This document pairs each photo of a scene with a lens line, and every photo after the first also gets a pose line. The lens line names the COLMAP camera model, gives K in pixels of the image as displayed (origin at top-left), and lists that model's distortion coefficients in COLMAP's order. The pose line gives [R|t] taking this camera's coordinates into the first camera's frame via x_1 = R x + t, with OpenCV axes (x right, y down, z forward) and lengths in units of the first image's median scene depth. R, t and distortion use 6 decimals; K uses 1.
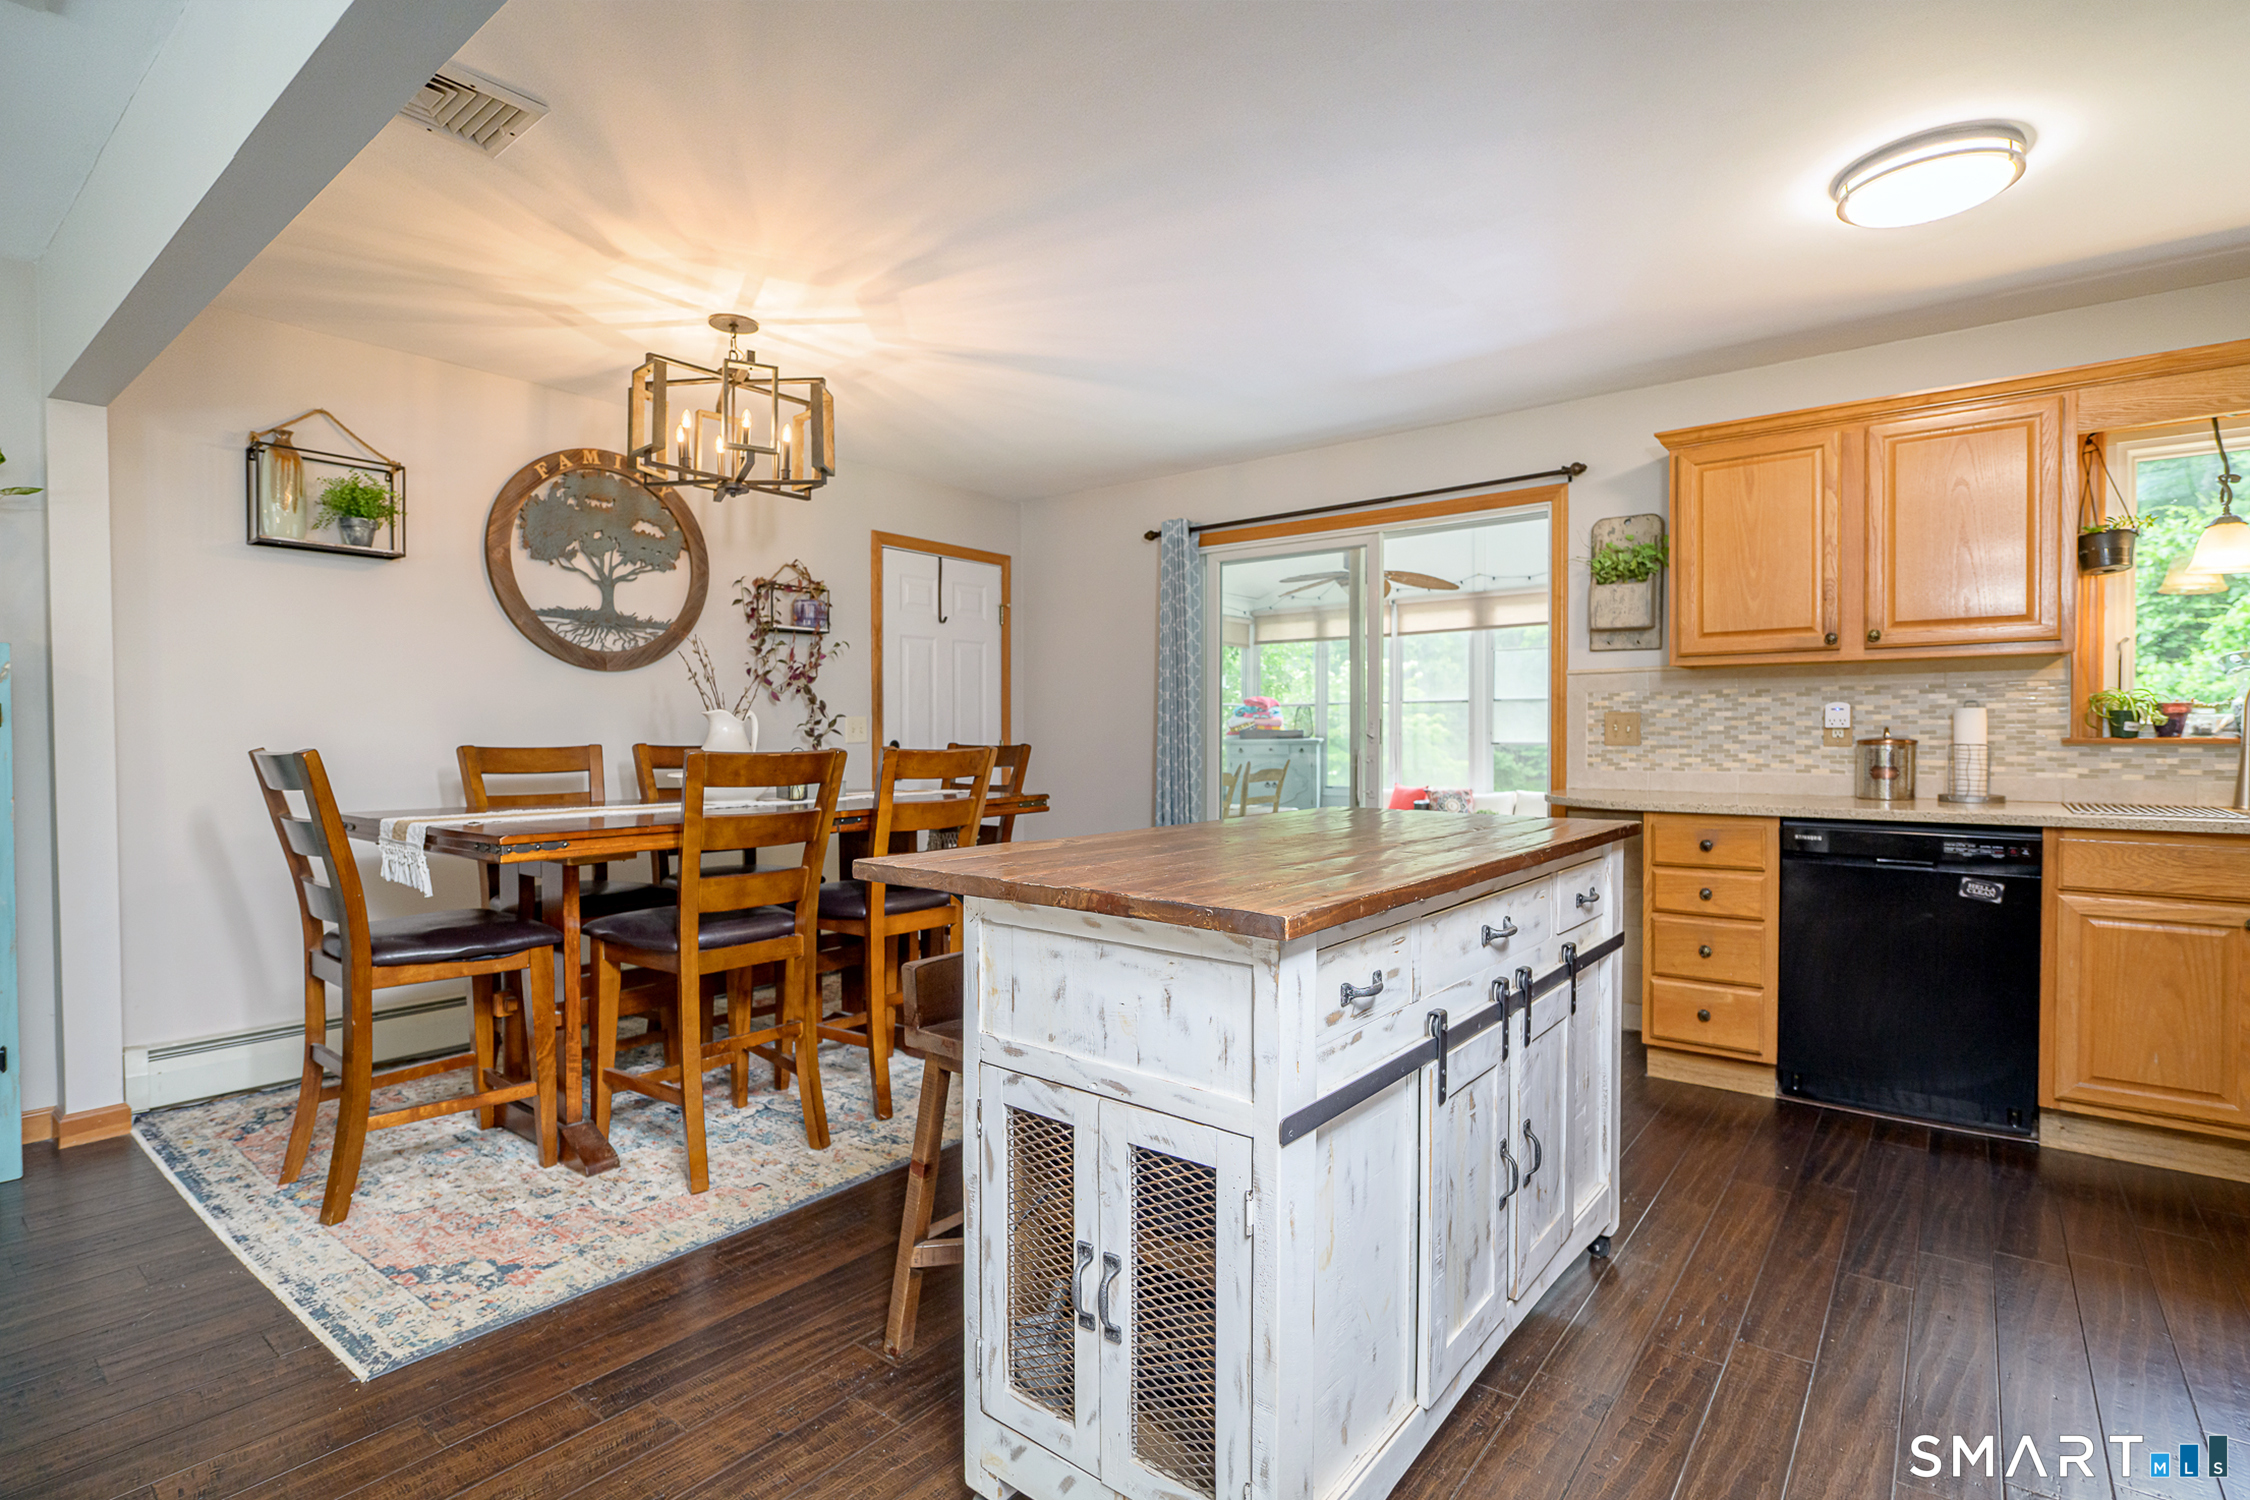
lens RADIAL K [[1073.0, 0, 1130.9], [0, 1073.0, 753.6], [0, 0, 1]] dist [-0.003188, -0.000865]
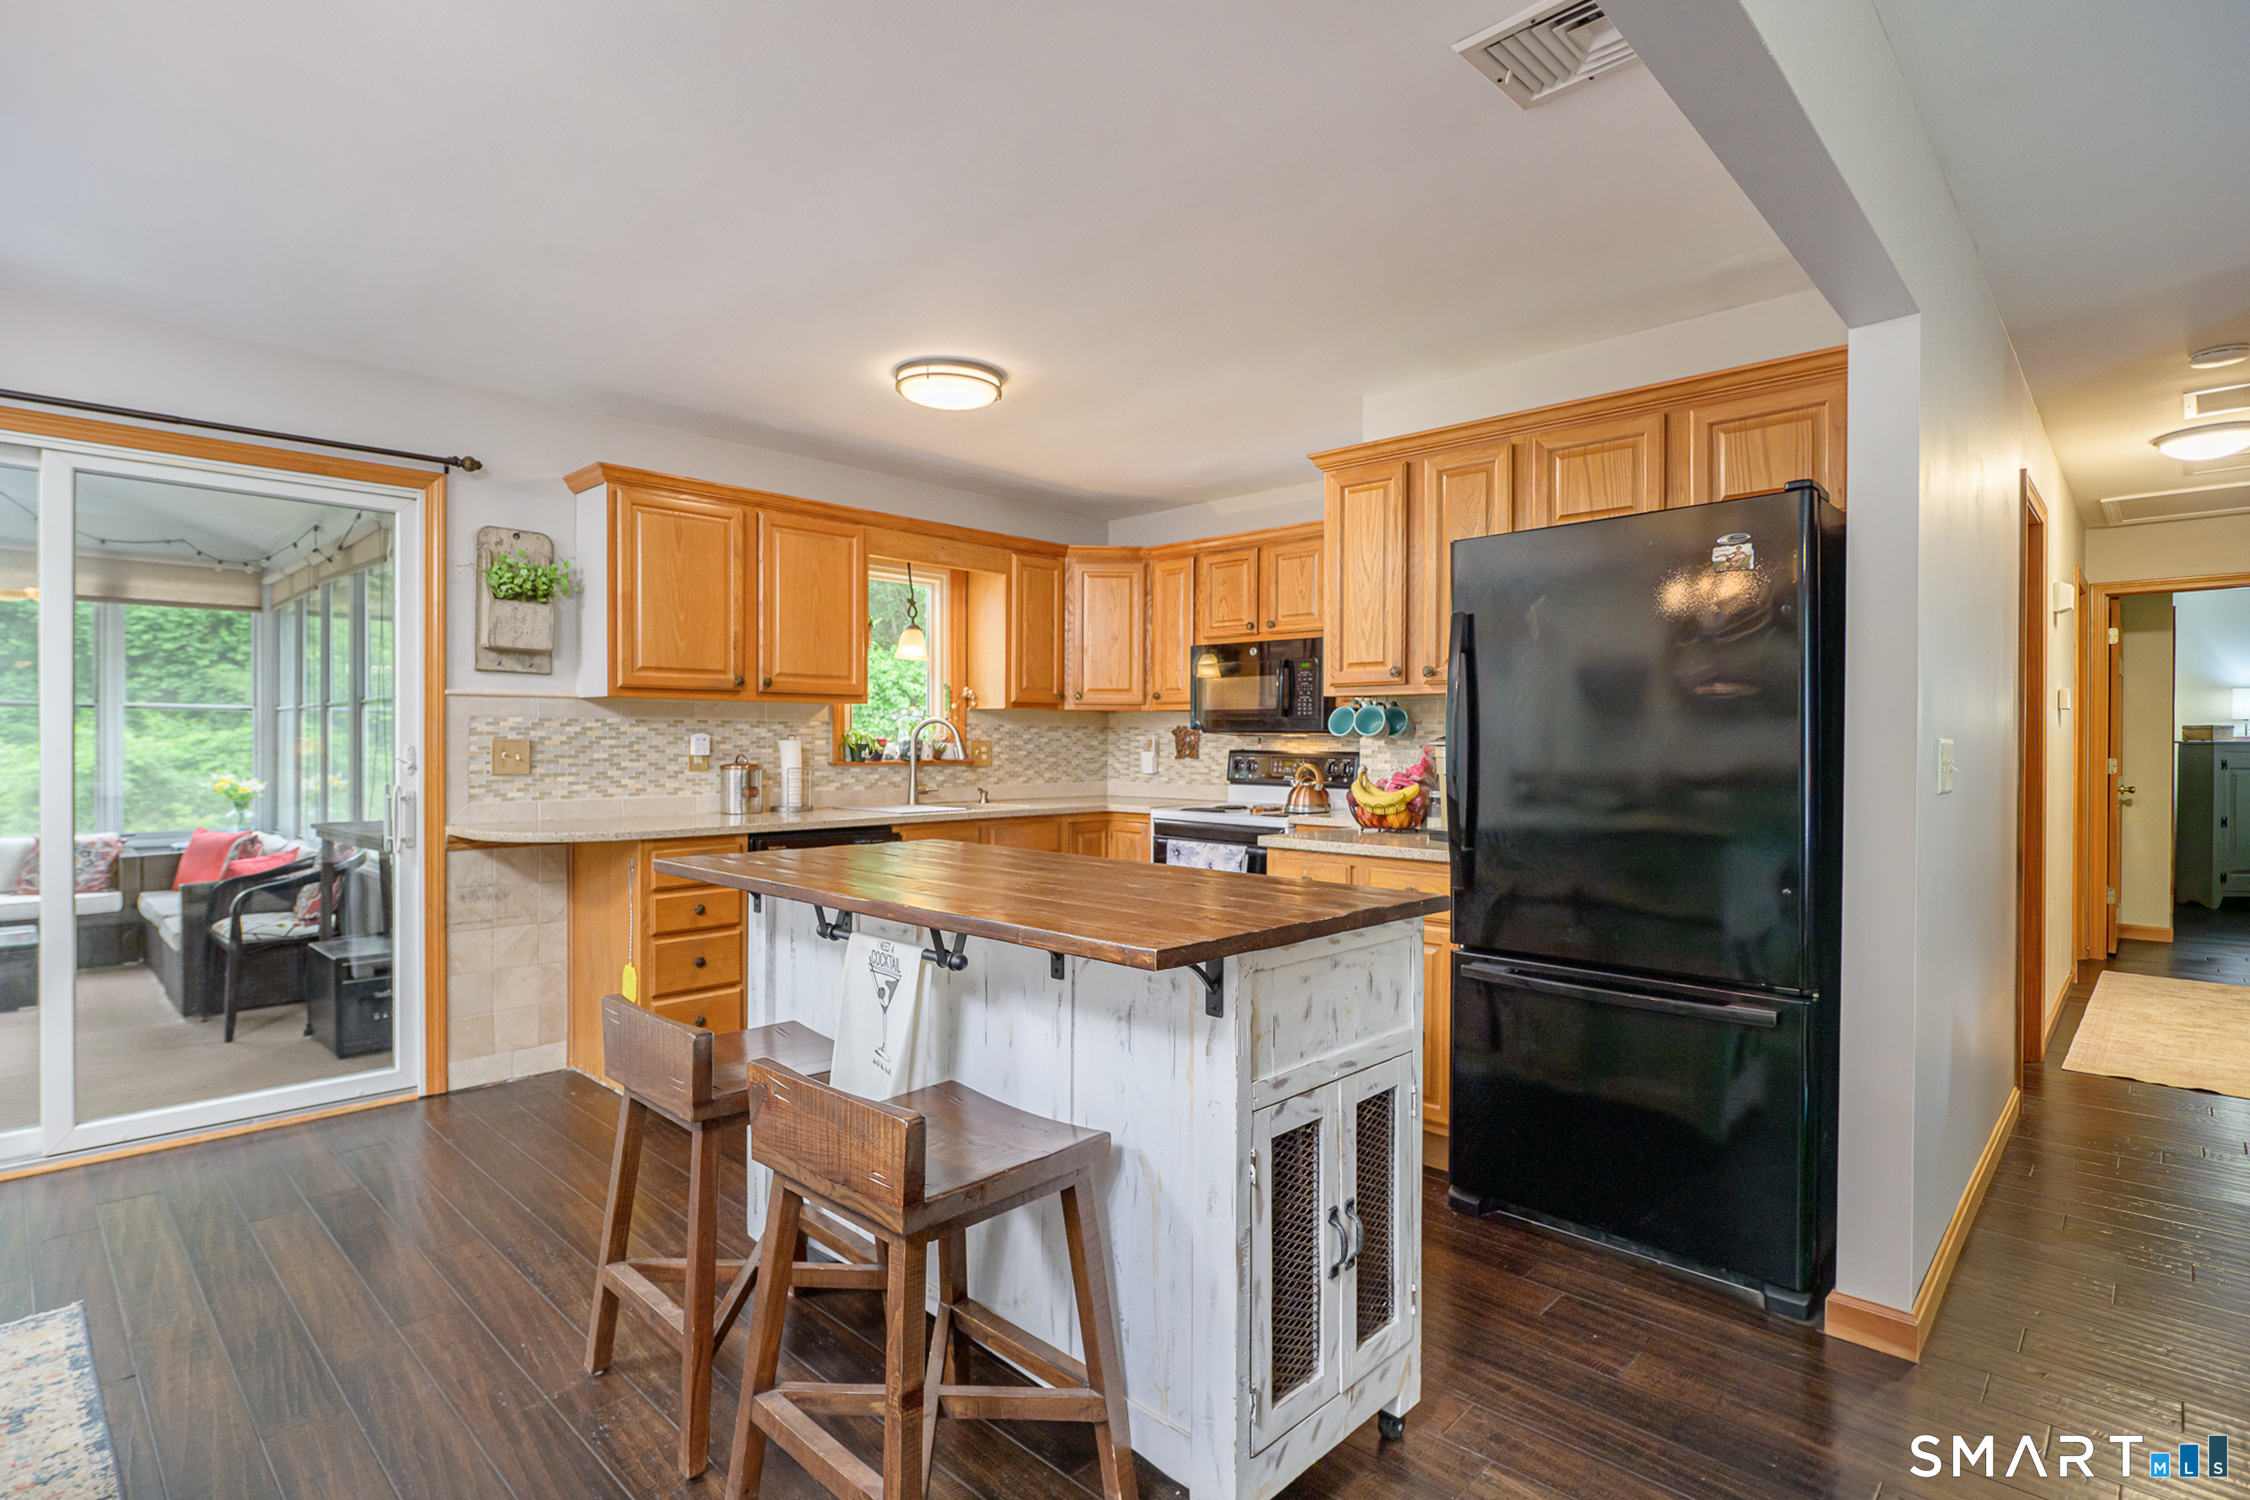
lens RADIAL K [[1102.0, 0, 1131.0], [0, 1102.0, 753.4], [0, 0, 1]] dist [-0.004224, -0.000651]
pose [[0.097565, -0.006900, 0.995205, -0.470117], [0.016672, 0.999847, 0.005297, -0.023670], [-0.995090, 0.016075, 0.097665, 0.398756]]
